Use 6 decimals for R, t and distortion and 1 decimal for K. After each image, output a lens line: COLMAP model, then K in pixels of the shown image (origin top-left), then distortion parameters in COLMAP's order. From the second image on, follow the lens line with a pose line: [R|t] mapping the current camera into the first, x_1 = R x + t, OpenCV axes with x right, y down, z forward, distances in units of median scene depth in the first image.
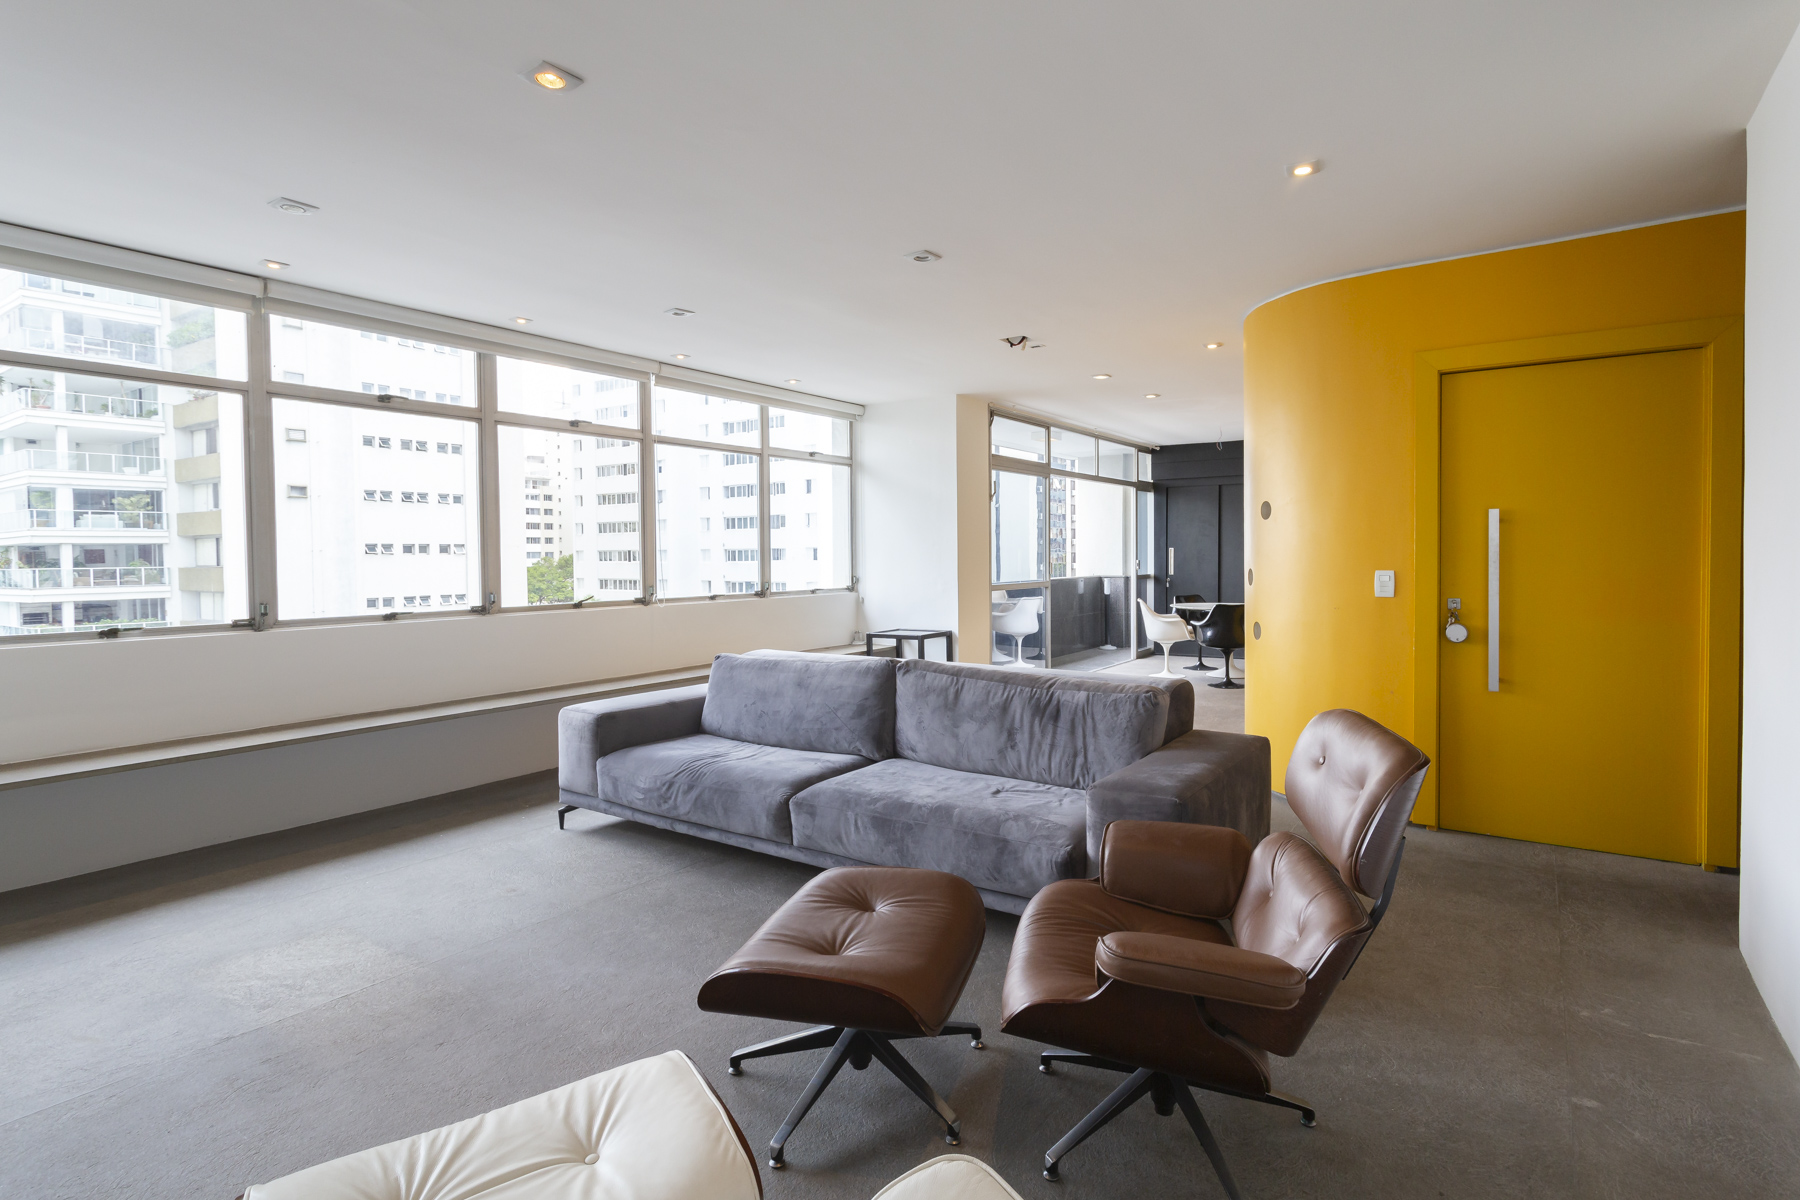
lens RADIAL K [[890.4, 0, 955.7], [0, 890.4, 574.2], [0, 0, 1]] dist [0.014172, 0.000323]
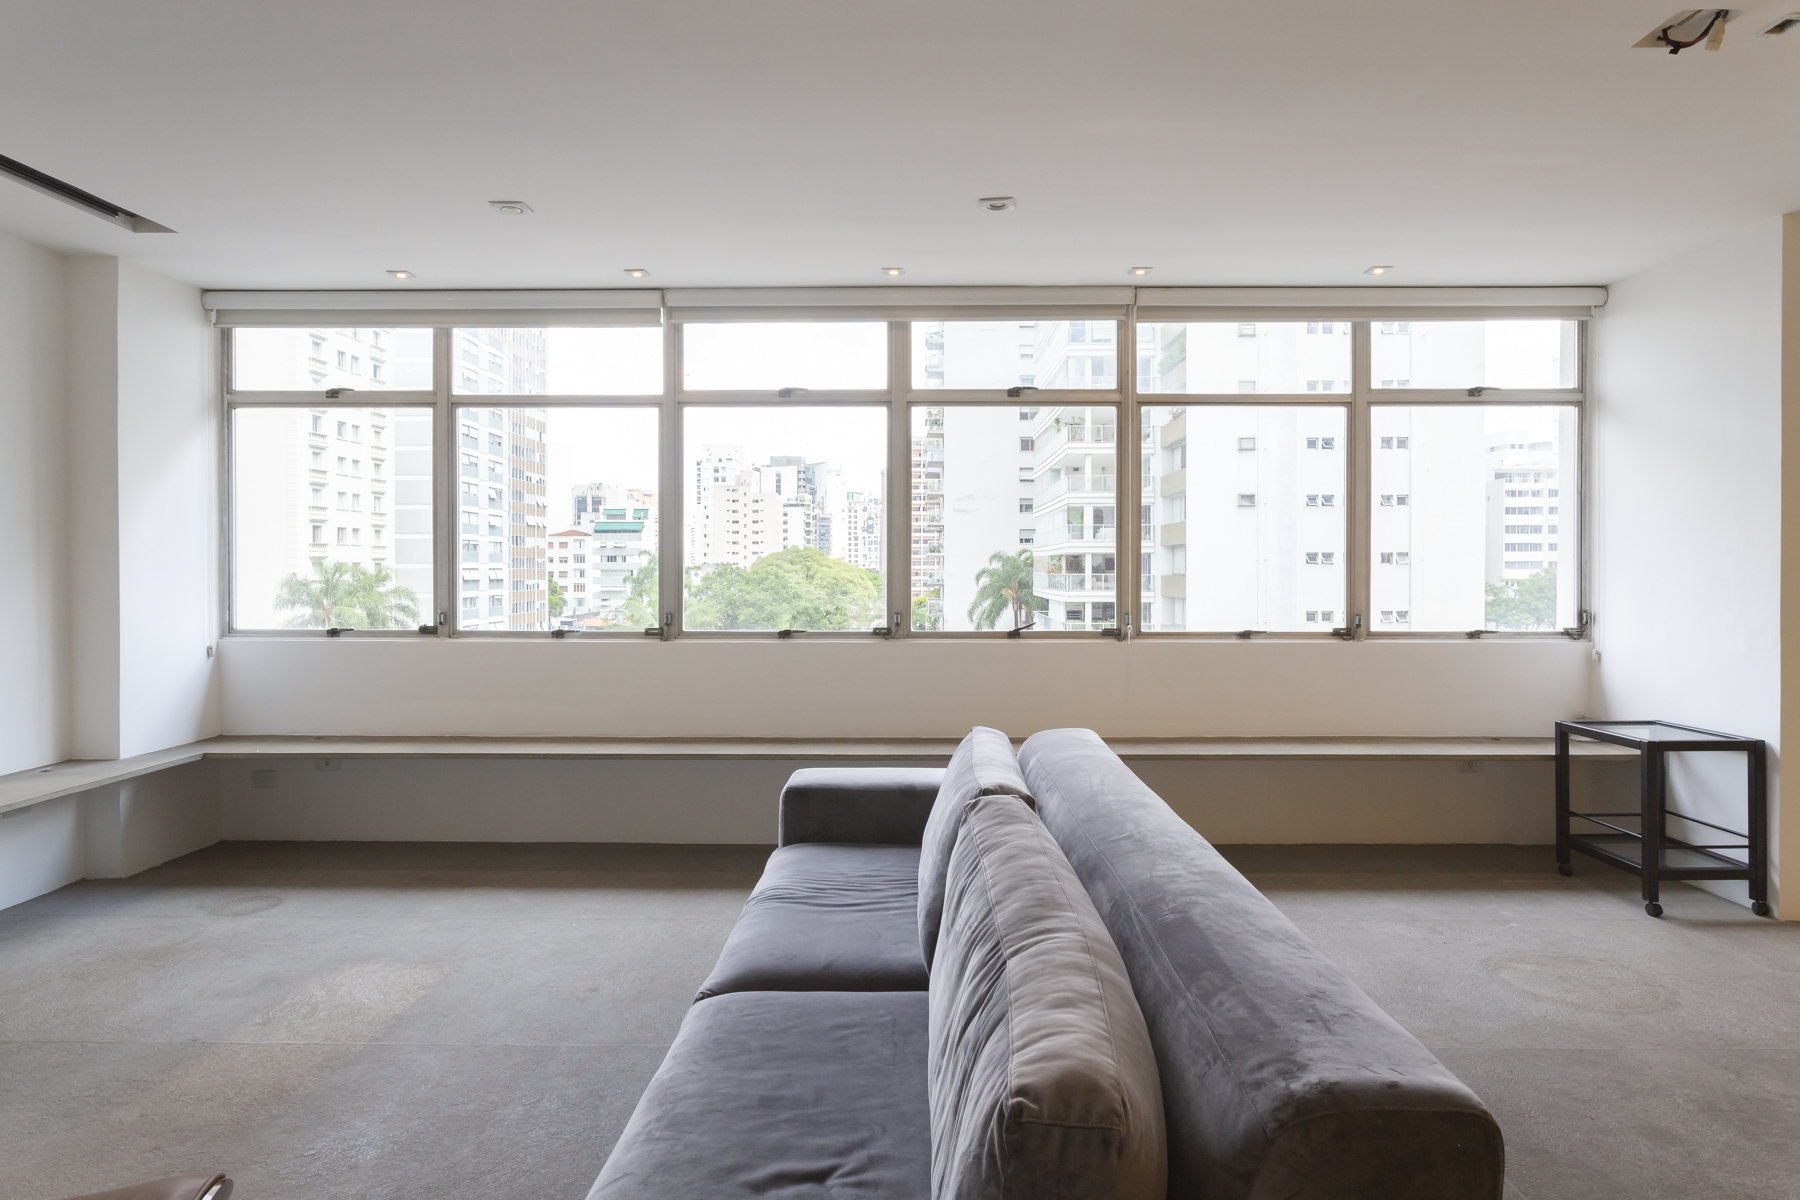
lens RADIAL K [[1044.2, 0, 900.0], [0, 1044.2, 600.0], [0, 0, 1]] dist [-0.001658, 0.001044]
pose [[0.534939, 0.034895, -0.844170, 0.194117], [-0.024751, 0.999365, 0.025626, -0.010275], [0.844528, 0.007185, 0.535463, 0.319645]]
